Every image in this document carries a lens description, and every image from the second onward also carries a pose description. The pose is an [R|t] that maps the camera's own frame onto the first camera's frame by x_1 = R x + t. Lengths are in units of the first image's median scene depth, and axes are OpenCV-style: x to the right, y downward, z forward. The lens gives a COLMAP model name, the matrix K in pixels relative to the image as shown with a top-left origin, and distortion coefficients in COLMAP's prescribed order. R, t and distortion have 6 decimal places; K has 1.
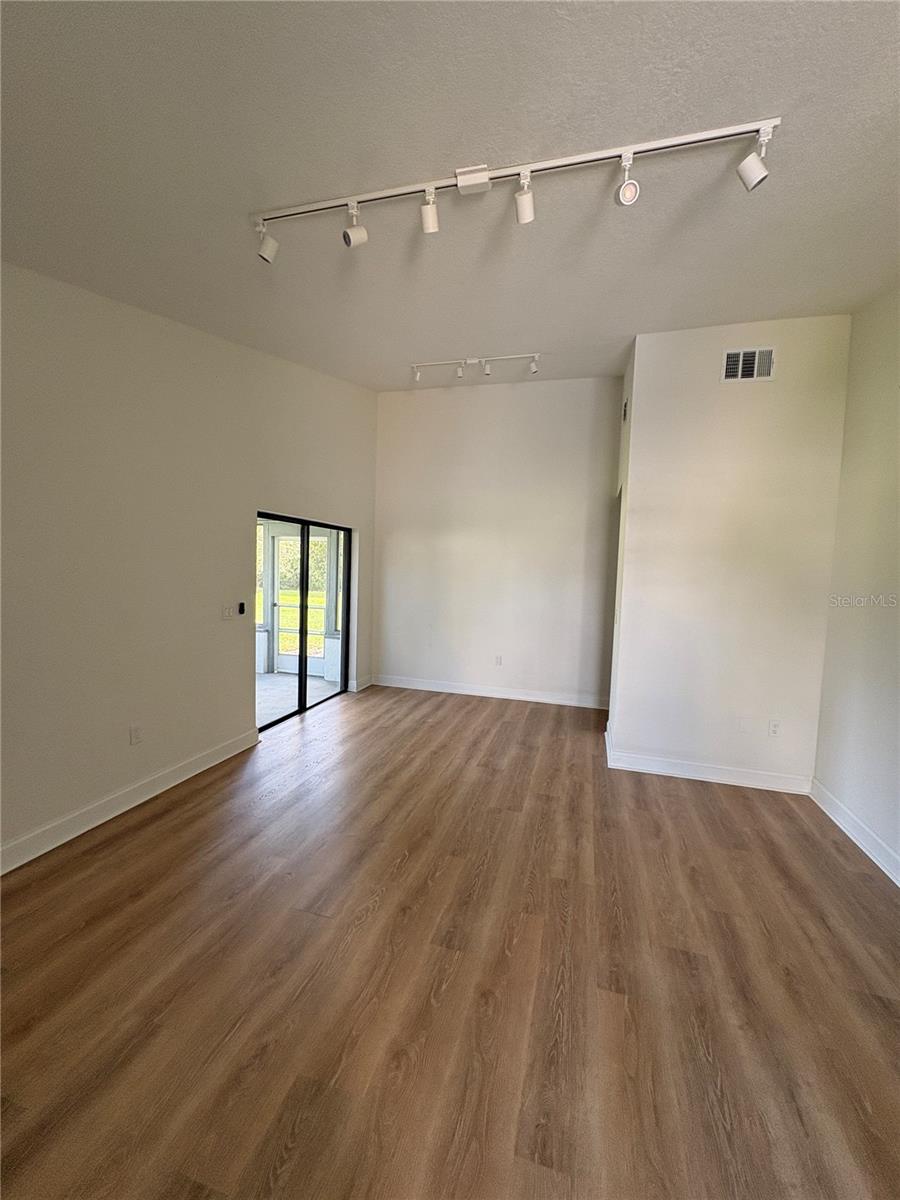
lens RADIAL K [[477.3, 0, 451.7], [0, 477.3, 595.0], [0, 0, 1]] dist [-0.002160, 0.000191]
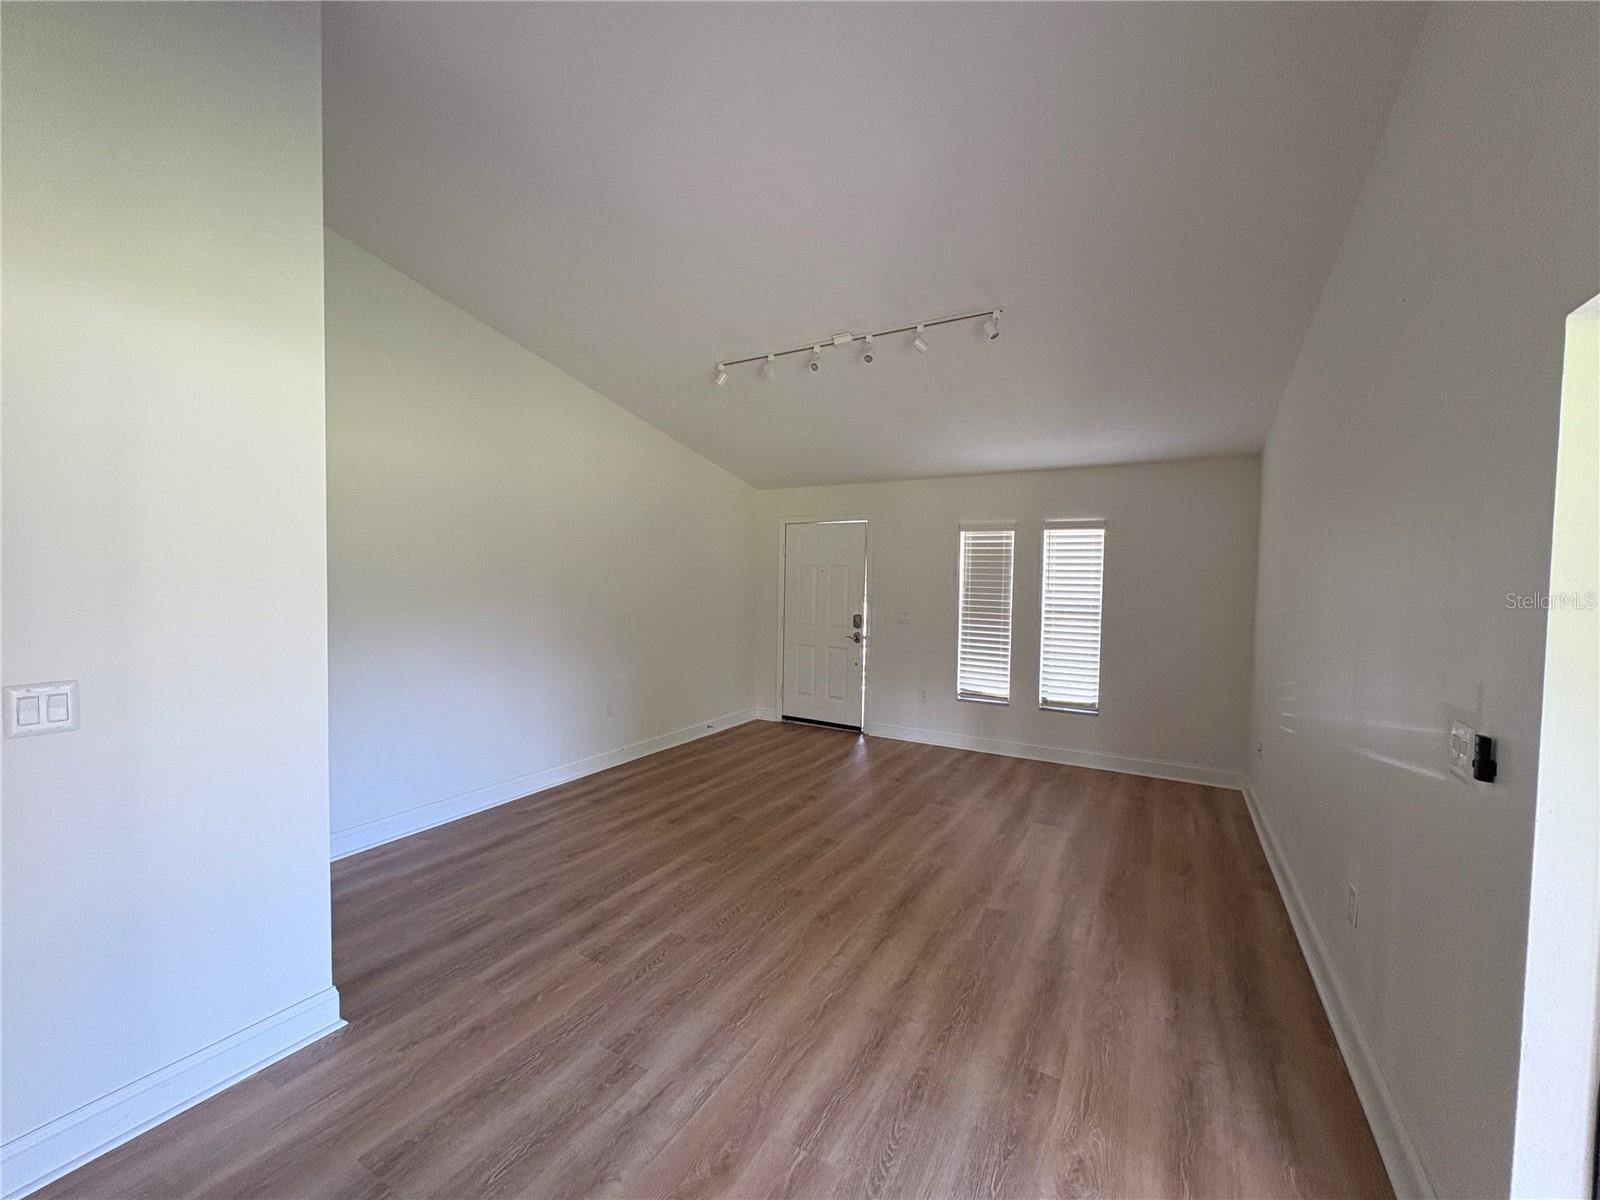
lens RADIAL K [[636.4, 0, 796.9], [0, 636.4, 606.3], [0, 0, 1]] dist [-0.002160, 0.000191]
pose [[-0.968545, -0.062727, 0.240804, -0.203679], [-0.036748, 0.993152, 0.110899, -0.095290], [-0.246111, 0.098562, -0.964217, 1.755219]]
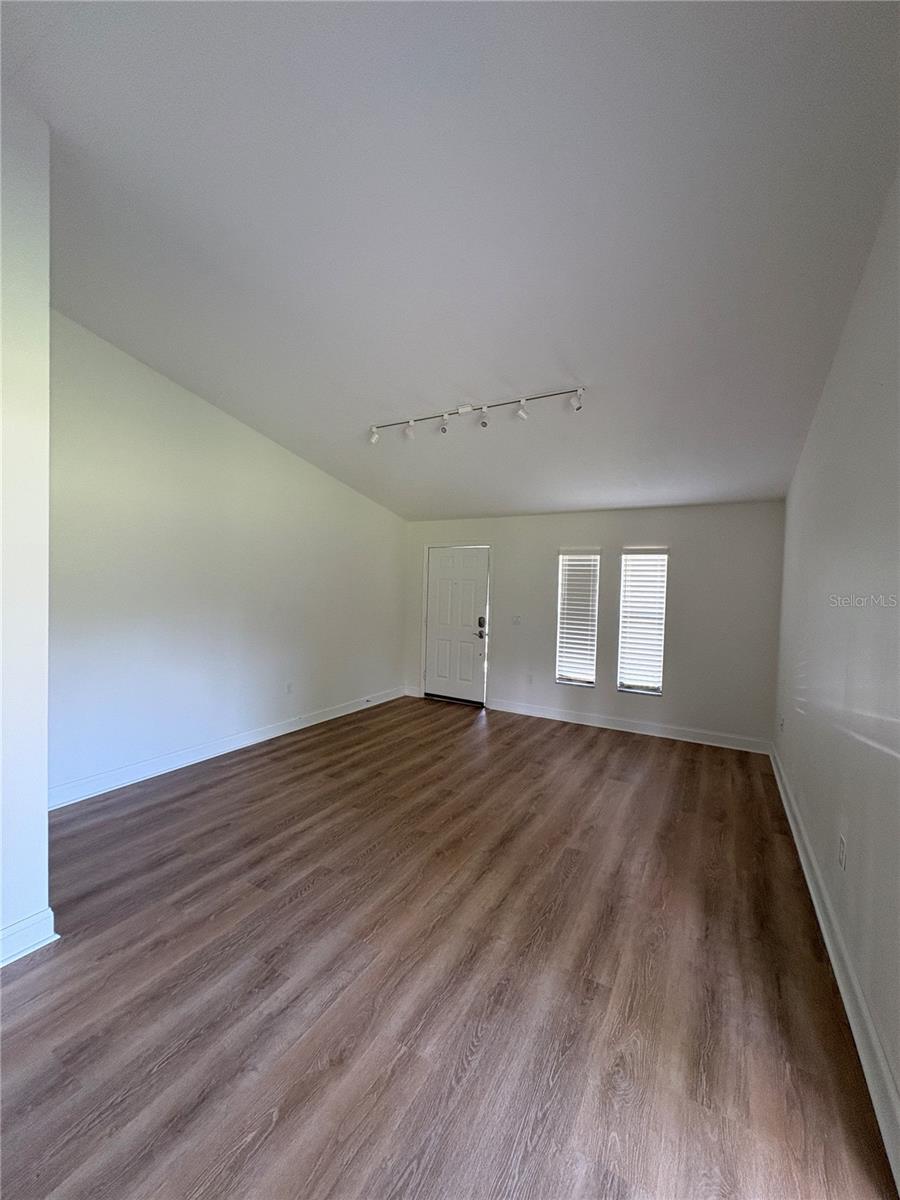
lens RADIAL K [[477.3, 0, 448.8], [0, 477.3, 602.7], [0, 0, 1]] dist [-0.002160, 0.000191]
pose [[-0.968621, -0.070802, 0.238244, -0.243647], [-0.047883, 0.993769, 0.100652, -0.106137], [-0.243886, 0.086086, -0.965976, 1.722049]]
